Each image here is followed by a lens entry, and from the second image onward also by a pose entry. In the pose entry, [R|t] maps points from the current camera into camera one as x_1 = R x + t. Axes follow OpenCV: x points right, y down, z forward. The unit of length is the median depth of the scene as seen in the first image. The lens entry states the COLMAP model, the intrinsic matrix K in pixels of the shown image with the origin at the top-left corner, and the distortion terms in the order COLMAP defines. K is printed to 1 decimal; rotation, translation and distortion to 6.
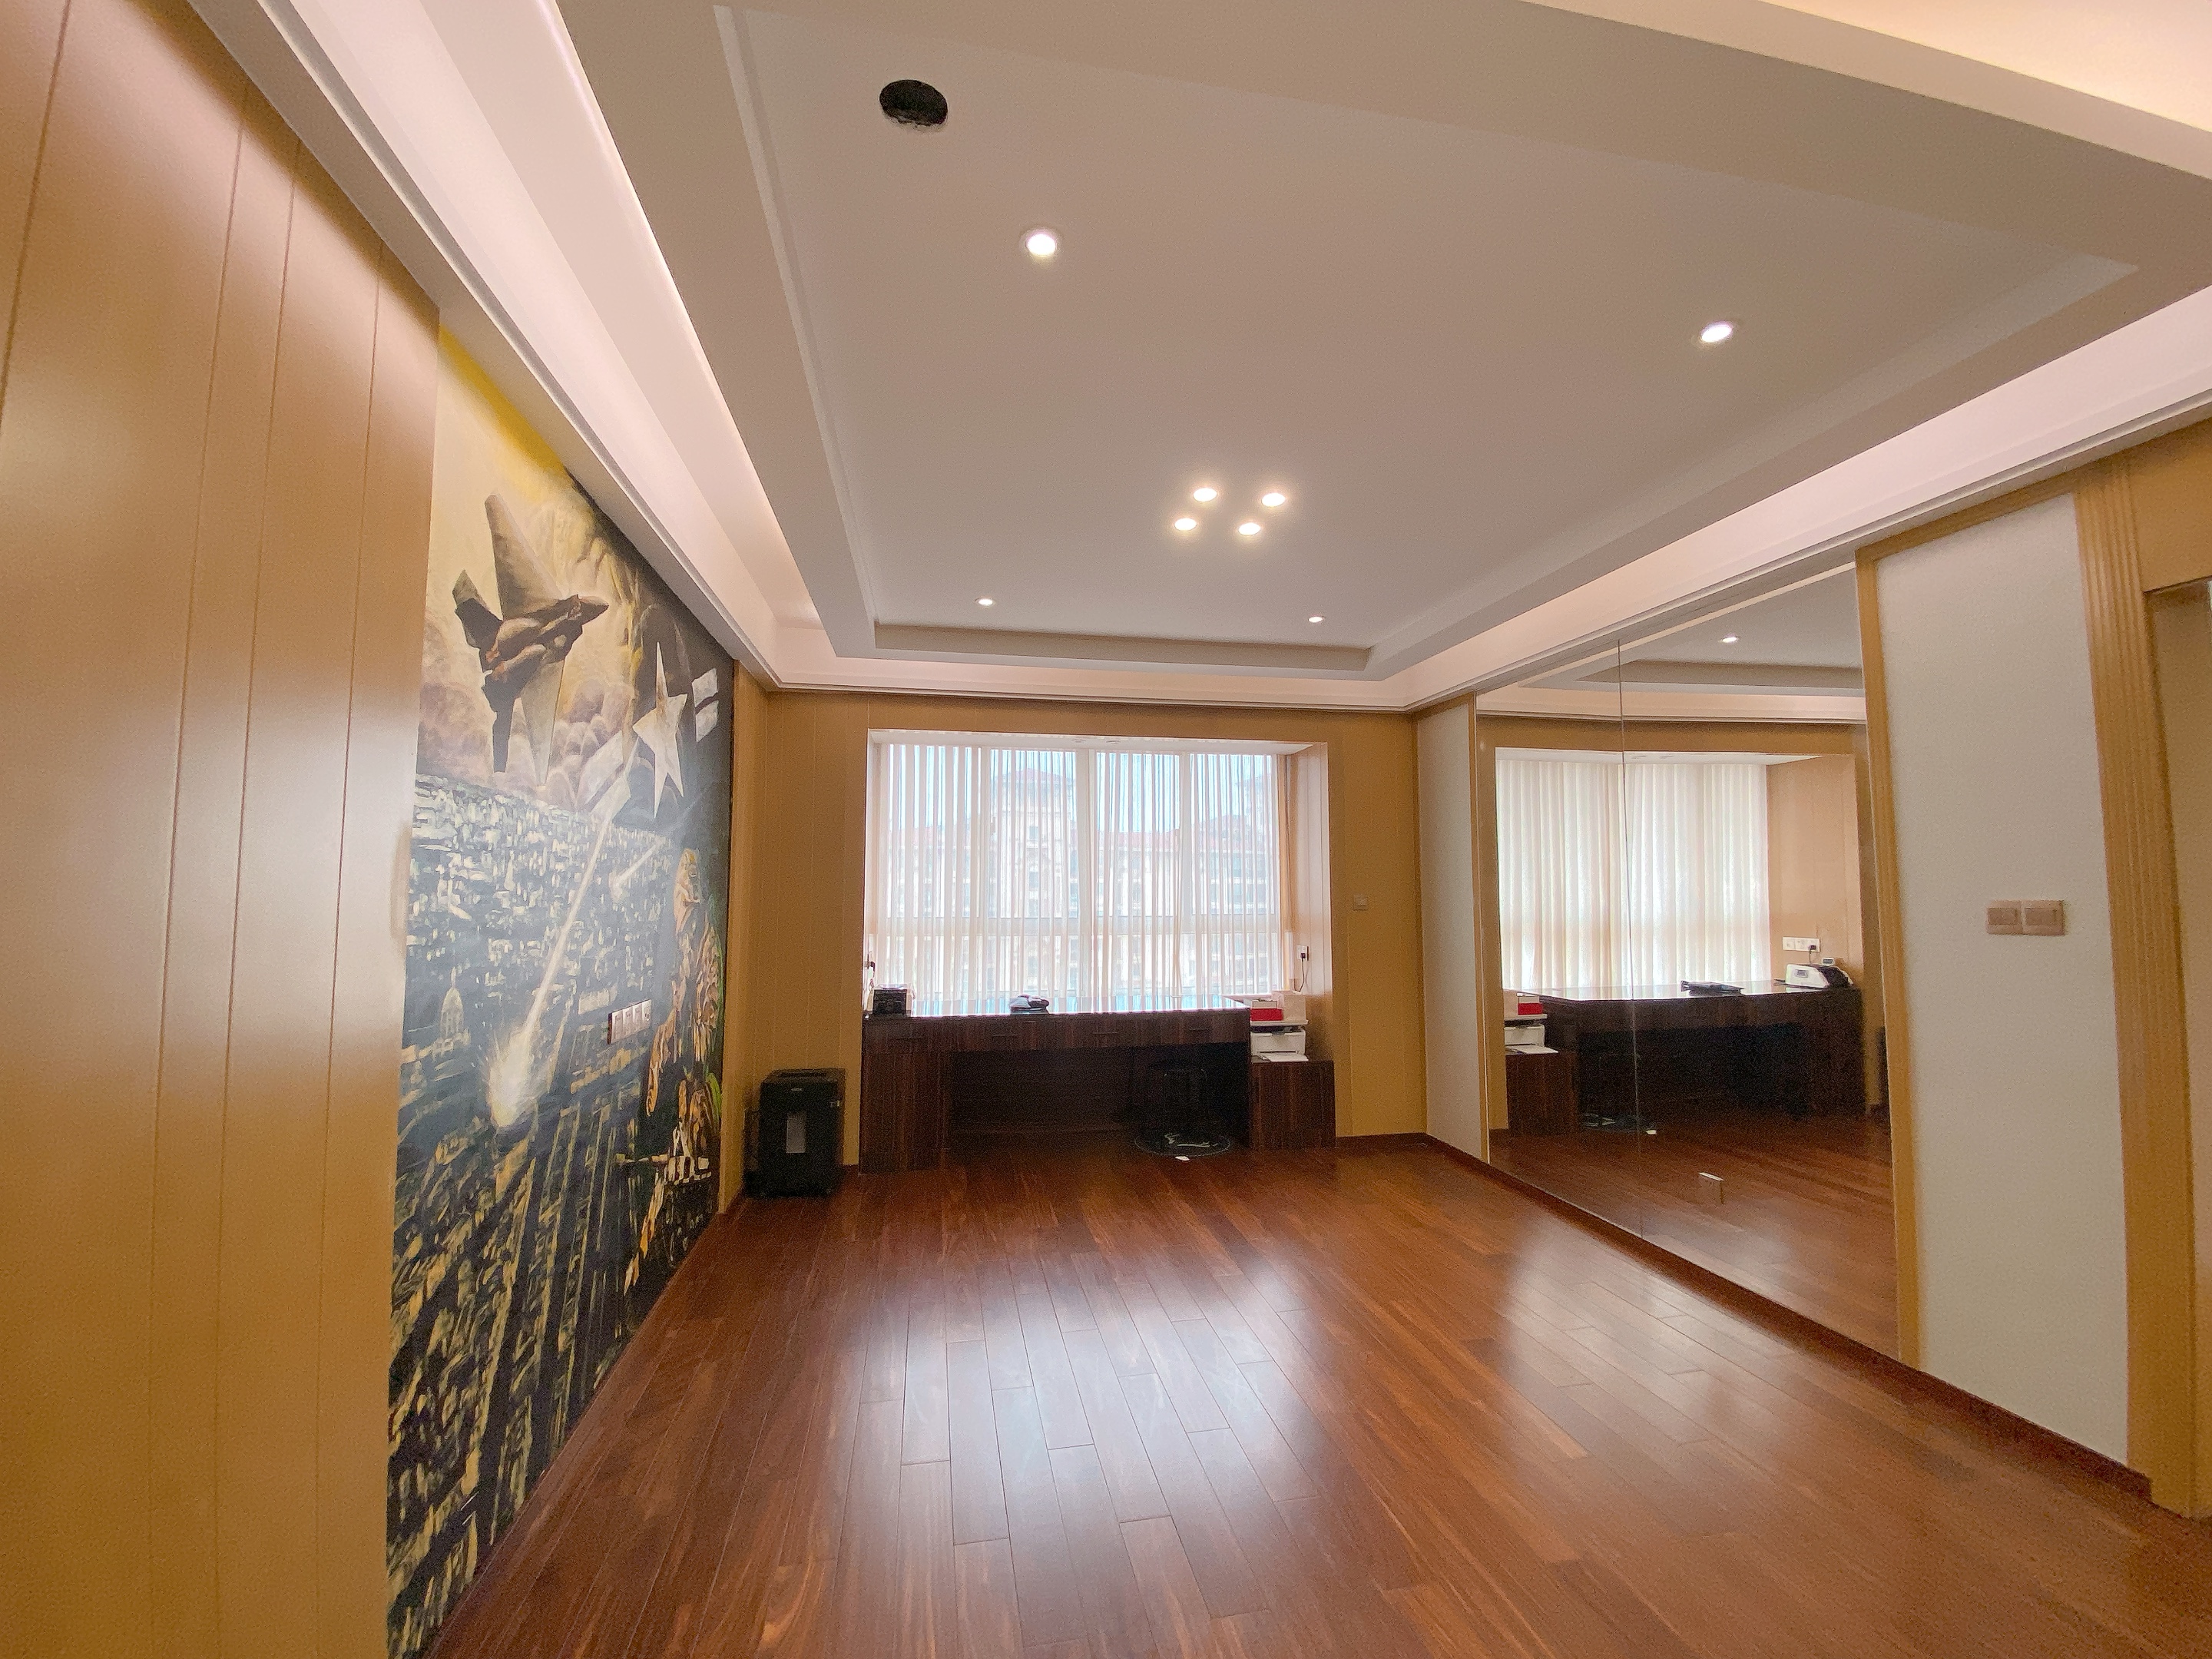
lens RADIAL K [[904.7, 0, 1121.7], [0, 904.7, 823.3], [0, 0, 1]] dist [0.000605, -0.000806]
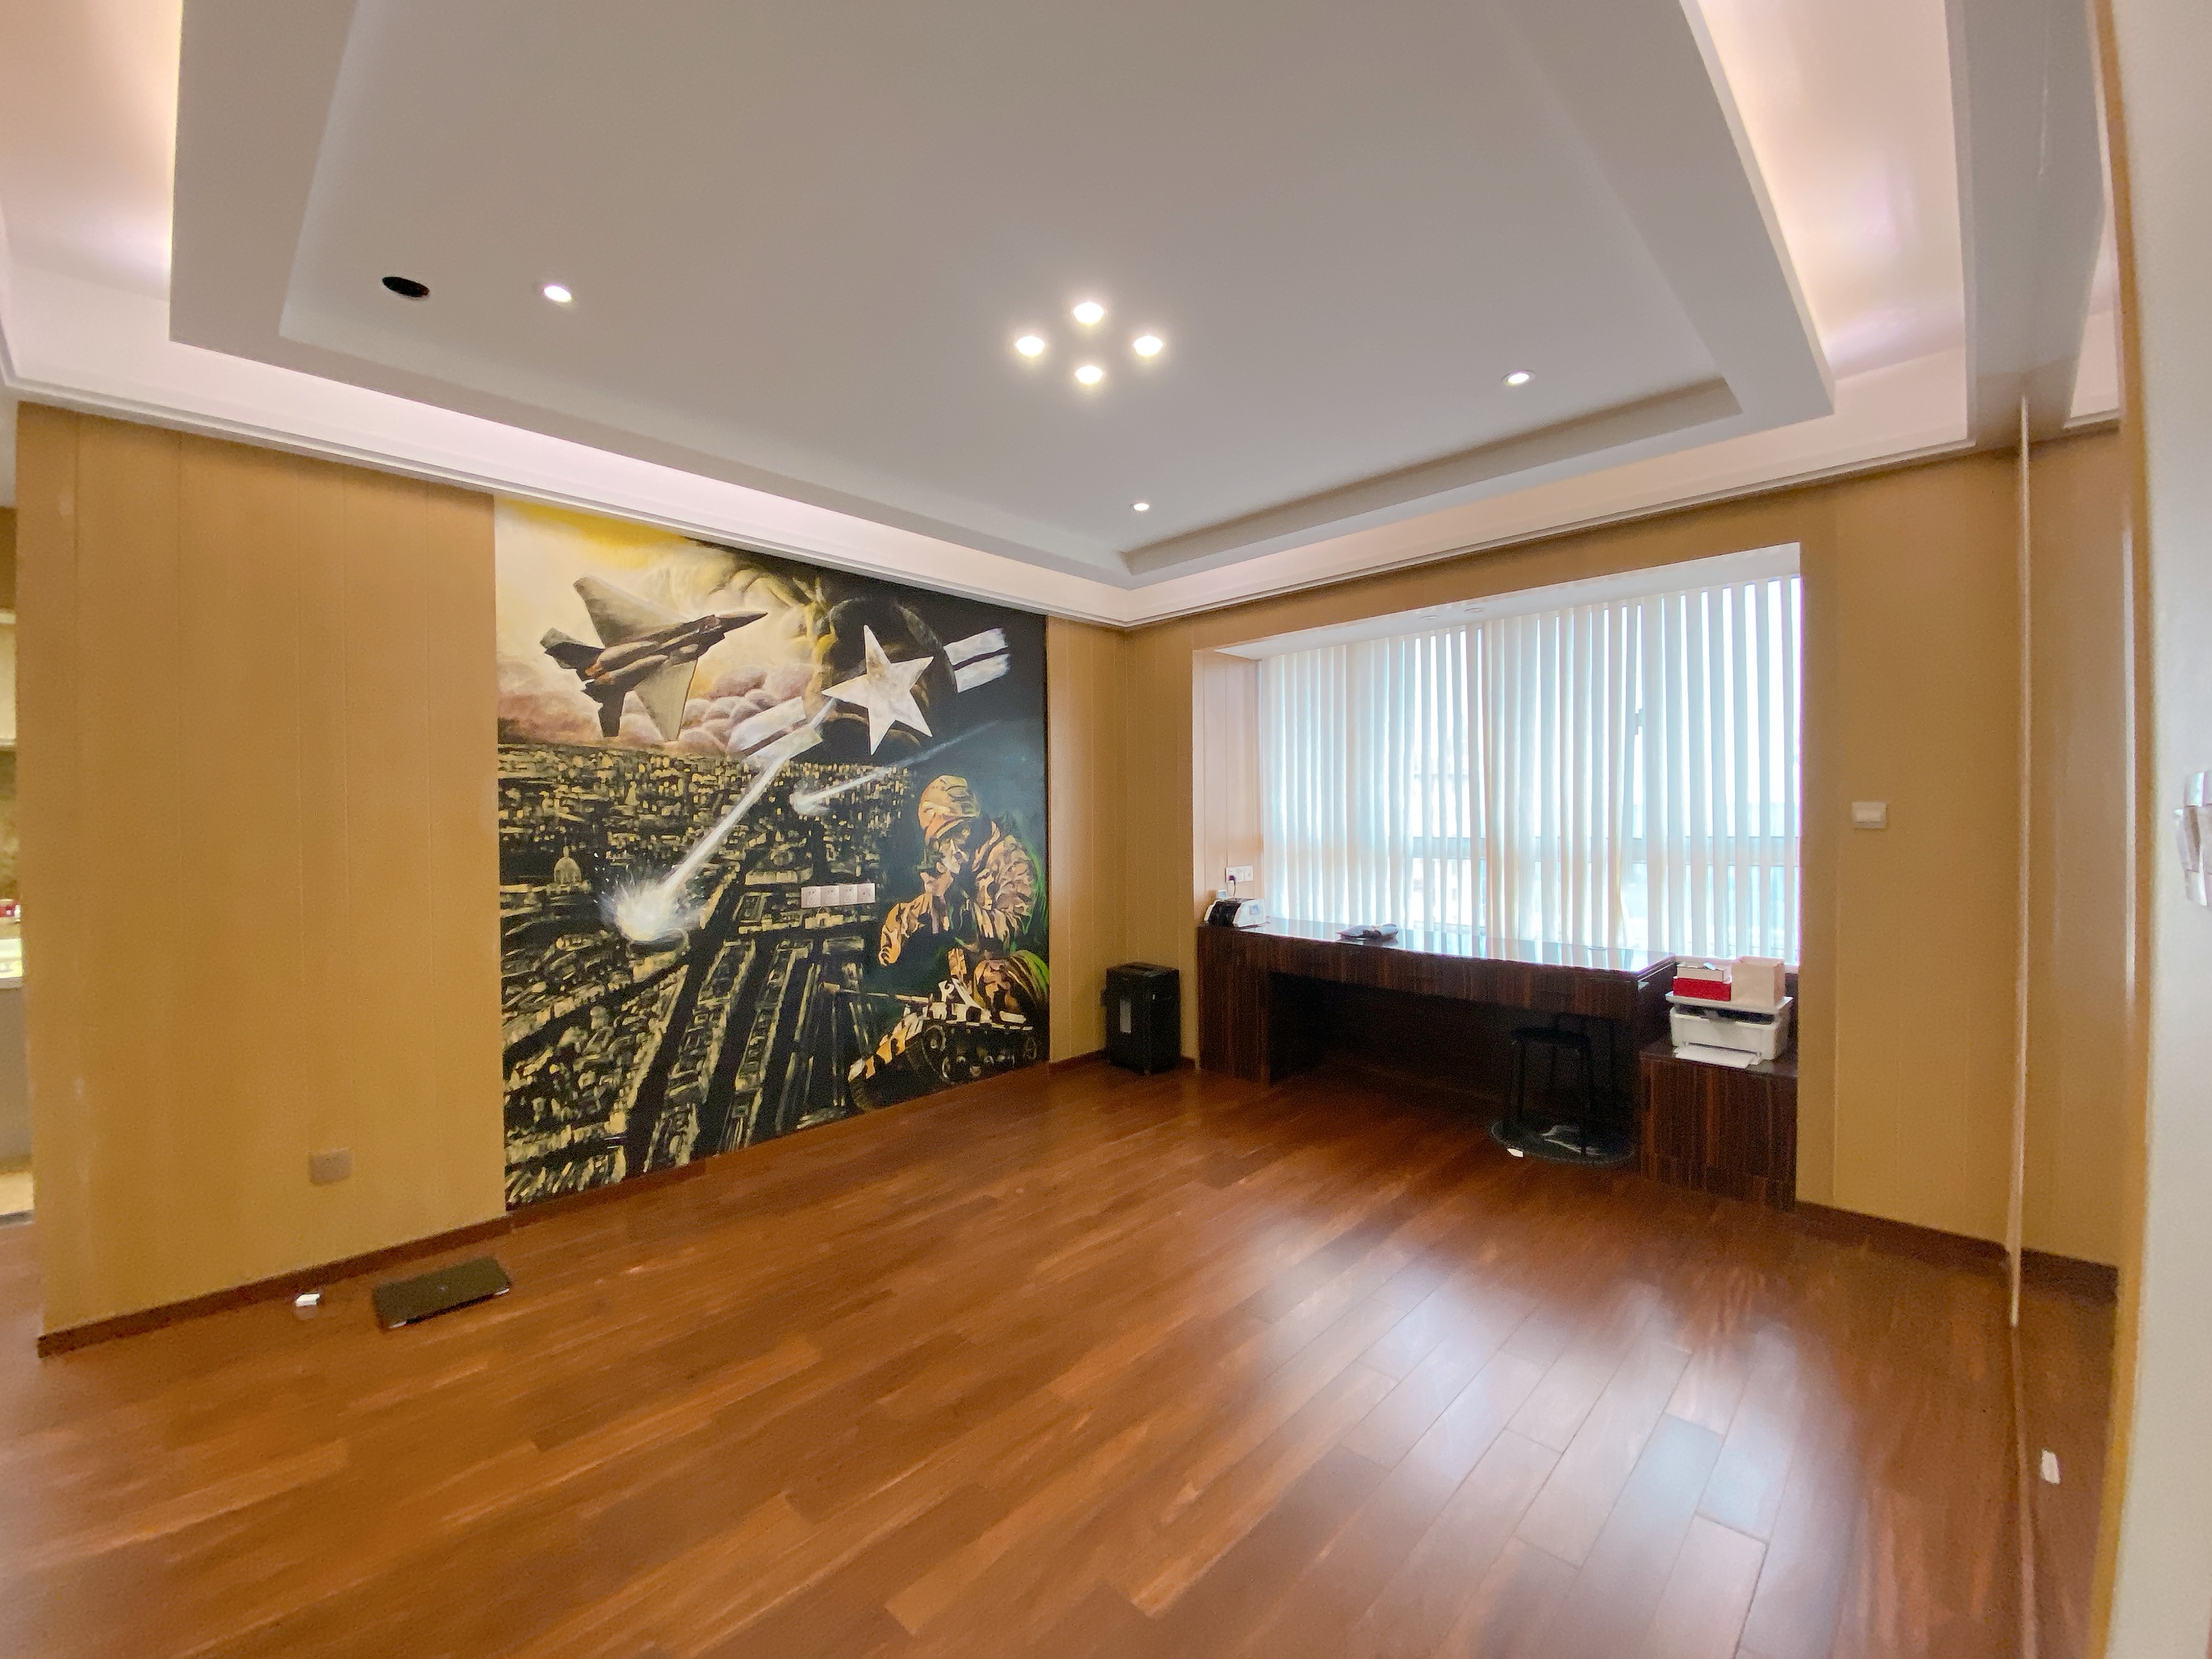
lens RADIAL K [[904.7, 0, 1125.4], [0, 904.7, 827.4], [0, 0, 1]] dist [0.000605, -0.000806]
pose [[0.576080, 0.011258, -0.817316, 0.562366], [0.063280, 0.996290, 0.058326, 0.033295], [0.814940, -0.085320, 0.573230, 0.345552]]
